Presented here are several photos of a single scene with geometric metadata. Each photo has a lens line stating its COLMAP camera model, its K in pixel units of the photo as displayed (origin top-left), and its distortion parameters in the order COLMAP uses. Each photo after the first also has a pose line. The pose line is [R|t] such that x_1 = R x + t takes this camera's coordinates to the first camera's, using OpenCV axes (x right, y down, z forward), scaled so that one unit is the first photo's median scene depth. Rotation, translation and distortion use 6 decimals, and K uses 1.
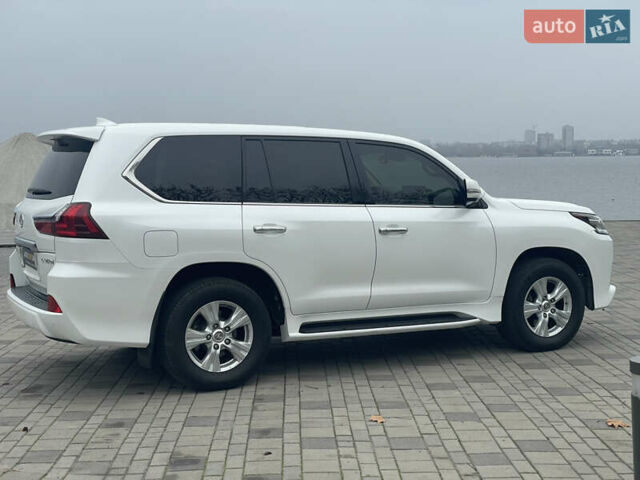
lens RADIAL K [[965.8, 0, 326.5], [0, 965.8, 244.3], [0, 0, 1]] dist [0.125402, -0.071713]
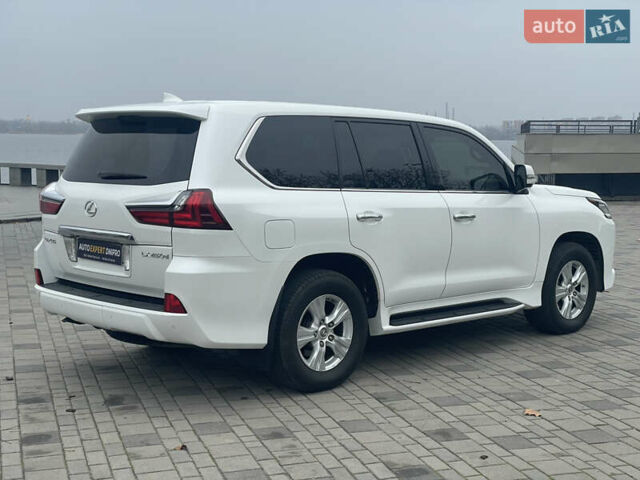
lens RADIAL K [[967.2, 0, 320.0], [0, 967.2, 240.0], [0, 0, 1]] dist [0.123461, -0.129359]
pose [[0.959076, -0.013480, 0.282829, -0.372909], [0.008879, 0.999807, 0.017541, -0.010185], [-0.283010, -0.014312, 0.959010, 0.109878]]
